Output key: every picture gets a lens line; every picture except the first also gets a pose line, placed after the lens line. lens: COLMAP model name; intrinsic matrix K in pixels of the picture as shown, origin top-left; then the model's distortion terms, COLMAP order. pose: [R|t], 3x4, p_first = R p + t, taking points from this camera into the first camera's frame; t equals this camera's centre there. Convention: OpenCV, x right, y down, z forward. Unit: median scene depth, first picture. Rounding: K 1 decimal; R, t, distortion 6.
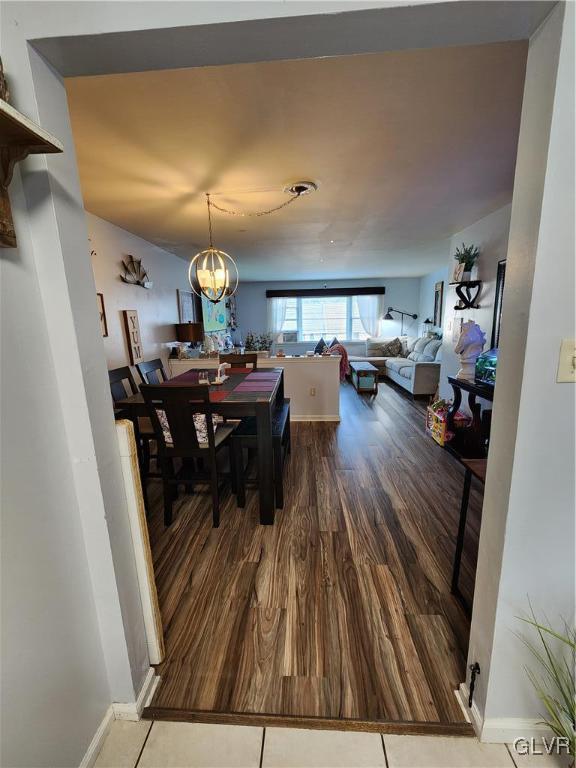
lens RADIAL K [[315.1, 0, 286.9], [0, 315.1, 385.8], [0, 0, 1]] dist [0.003413, -0.000609]
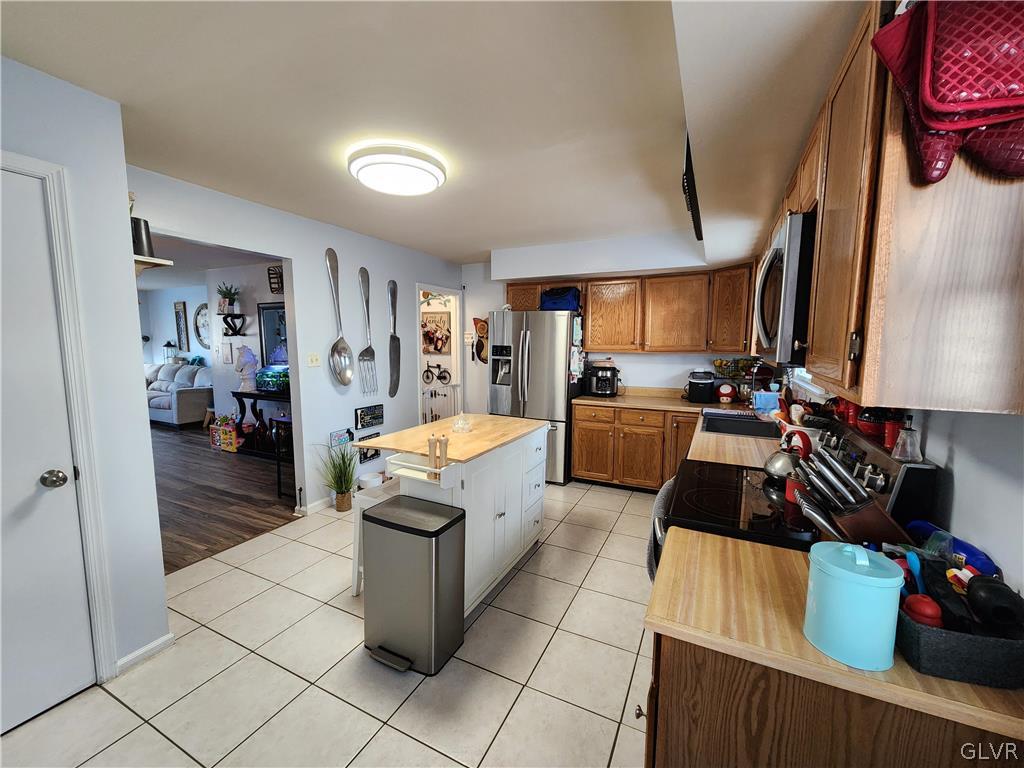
lens RADIAL K [[420.1, 0, 511.2], [0, 420.1, 384.6], [0, 0, 1]] dist [0.003413, -0.000609]
pose [[0.393662, -0.072703, 0.916376, -0.519328], [0.170086, 0.985416, 0.005115, 0.114692], [-0.903383, 0.153849, 0.400286, -0.586771]]
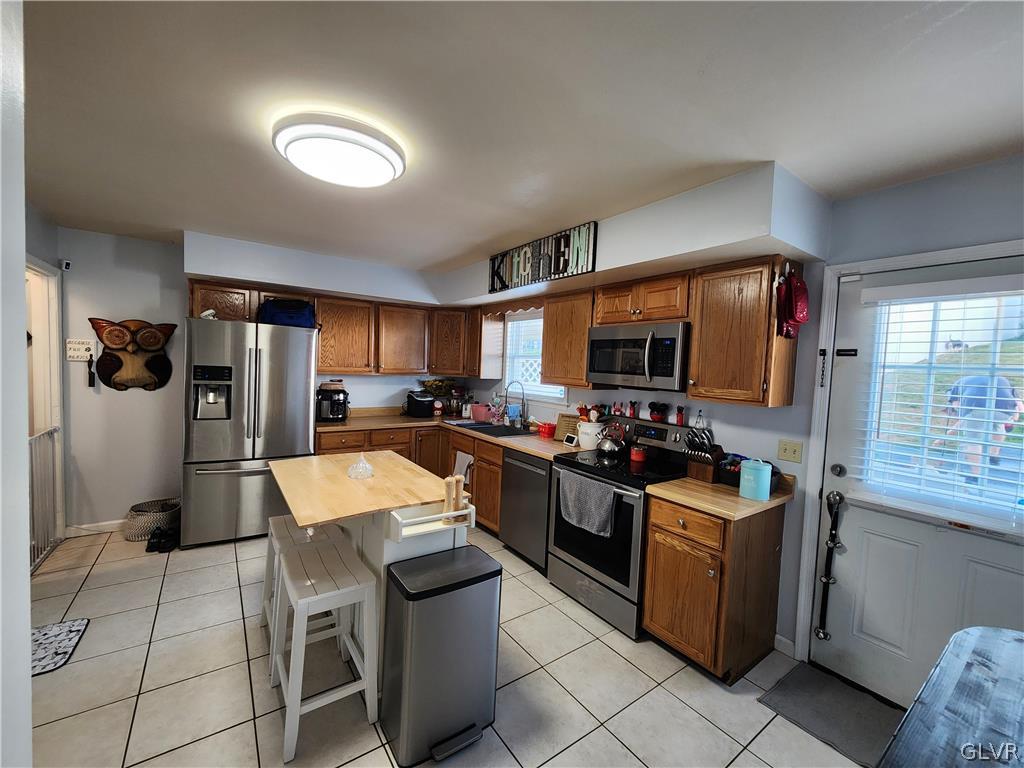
lens RADIAL K [[420.1, 0, 518.1], [0, 420.1, 382.6], [0, 0, 1]] dist [0.003413, -0.000609]
pose [[-0.631743, -0.037450, 0.774273, -0.500101], [0.127811, 0.980130, 0.151690, -0.019009], [-0.764569, 0.194789, -0.614403, -0.006001]]
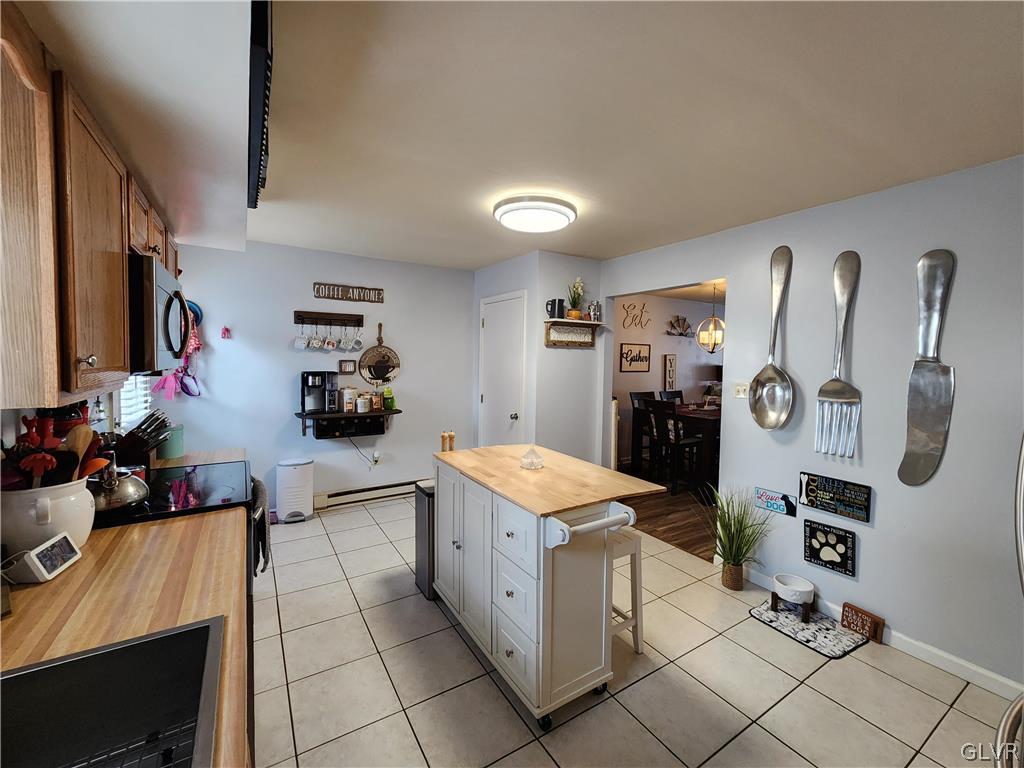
lens RADIAL K [[420.1, 0, 514.6], [0, 420.1, 383.5], [0, 0, 1]] dist [0.003413, -0.000609]
pose [[0.579361, 0.083894, -0.810742, 0.630099], [-0.193653, 0.980375, -0.036938, 0.086979], [0.791732, 0.178403, 0.584237, -0.608682]]
